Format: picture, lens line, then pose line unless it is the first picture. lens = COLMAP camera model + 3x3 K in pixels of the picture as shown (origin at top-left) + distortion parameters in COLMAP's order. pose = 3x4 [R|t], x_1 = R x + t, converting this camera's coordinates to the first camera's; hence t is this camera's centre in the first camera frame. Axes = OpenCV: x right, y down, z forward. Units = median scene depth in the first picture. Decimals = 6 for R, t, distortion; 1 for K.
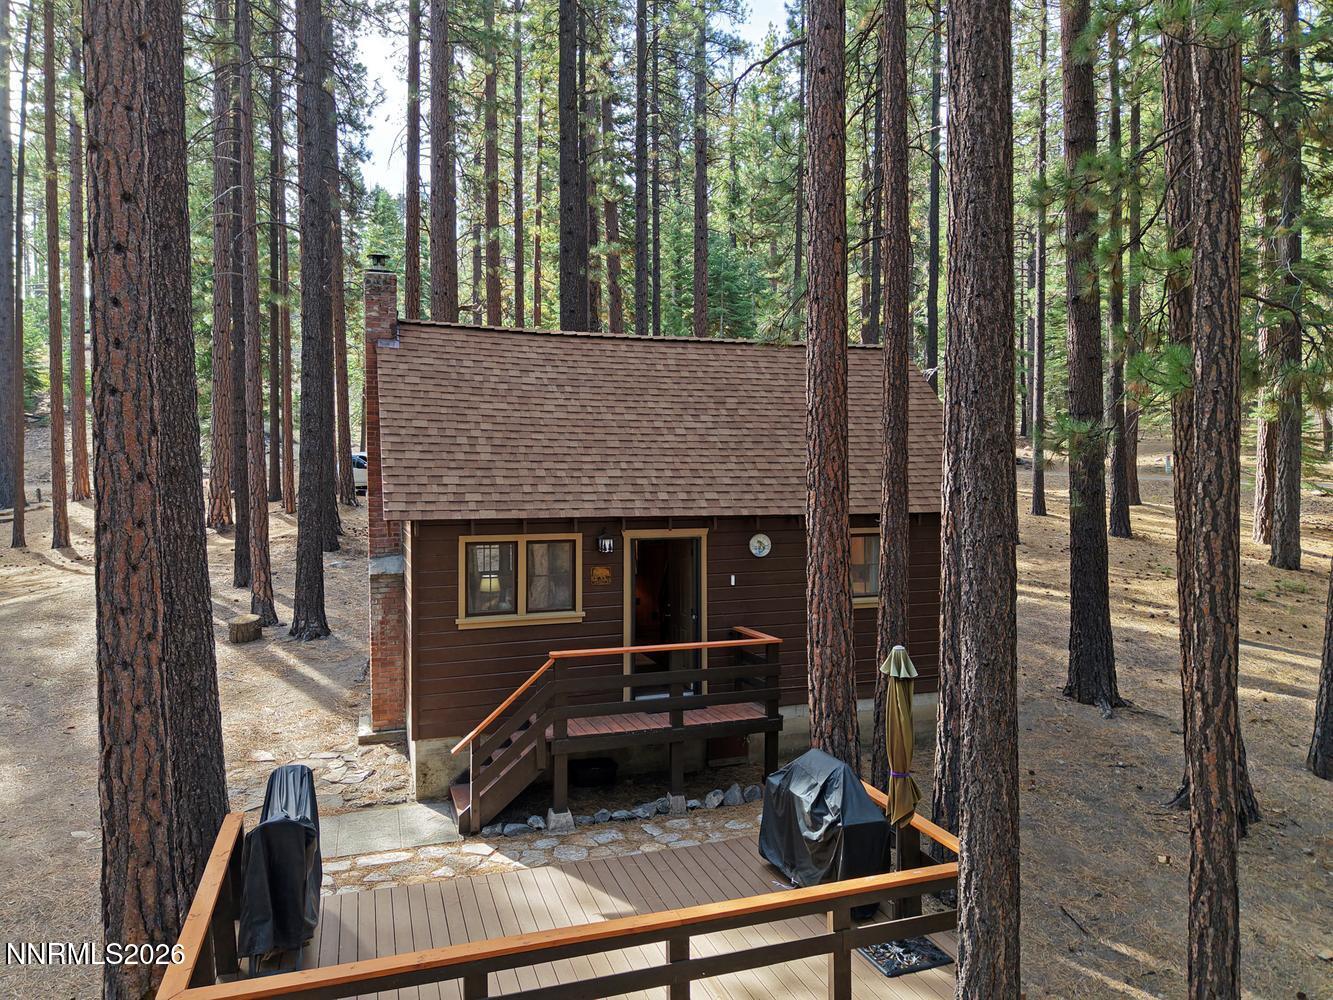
lens RADIAL K [[880.3, 0, 666.5], [0, 880.3, 500.0], [0, 0, 1]] dist [0.065132, -0.084897]
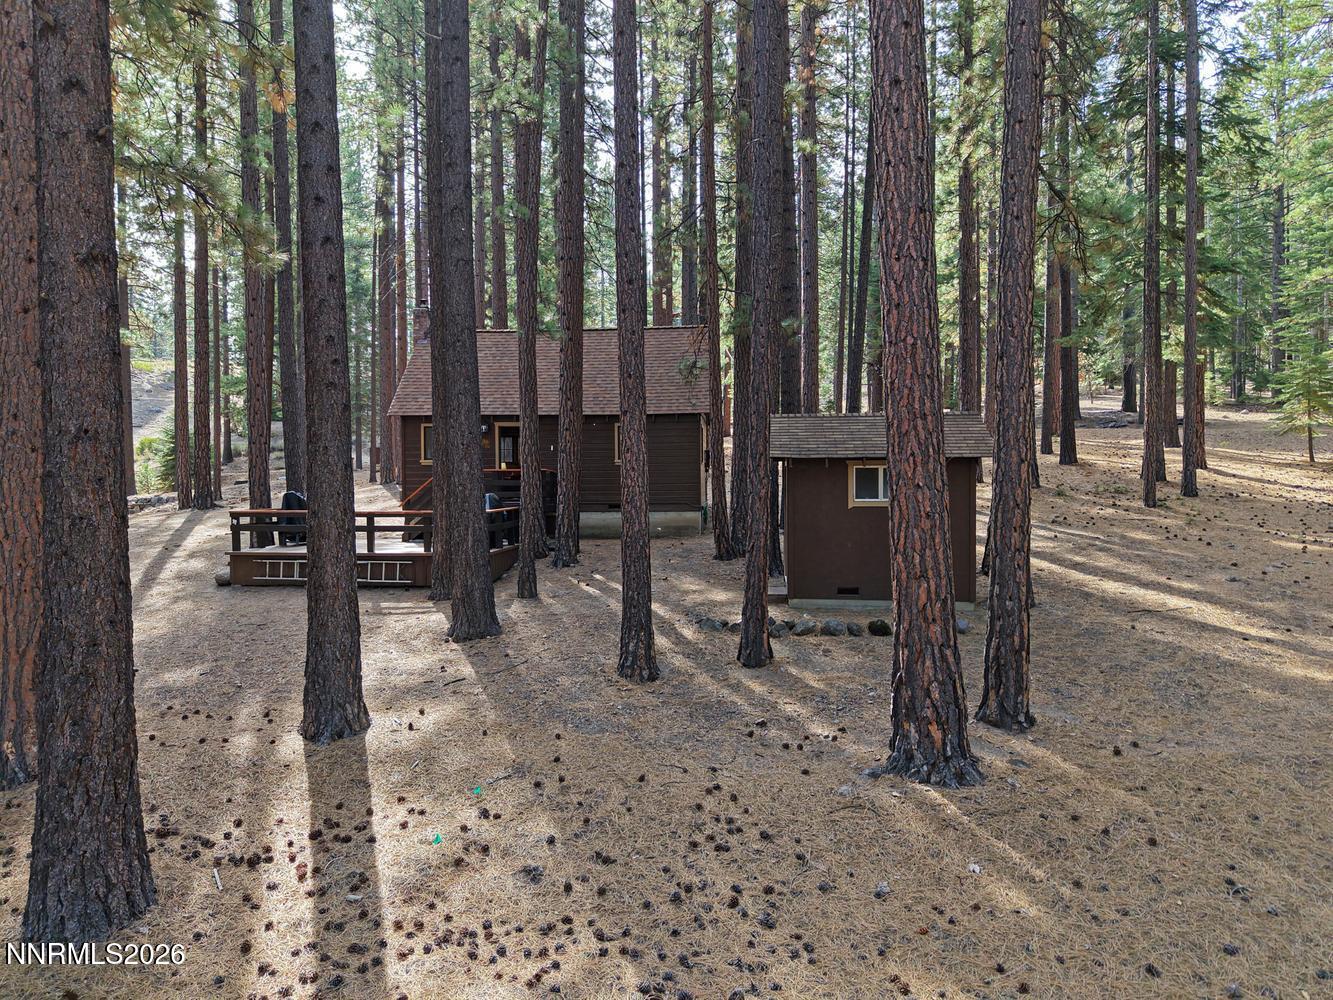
lens RADIAL K [[880.3, 0, 666.5], [0, 880.3, 500.0], [0, 0, 1]] dist [0.065132, -0.084897]
pose [[0.914299, 0.003655, -0.405023, 1.316253], [-0.005026, 0.999985, -0.002322, 0.248771], [0.405008, 0.004158, 0.914304, -0.859569]]
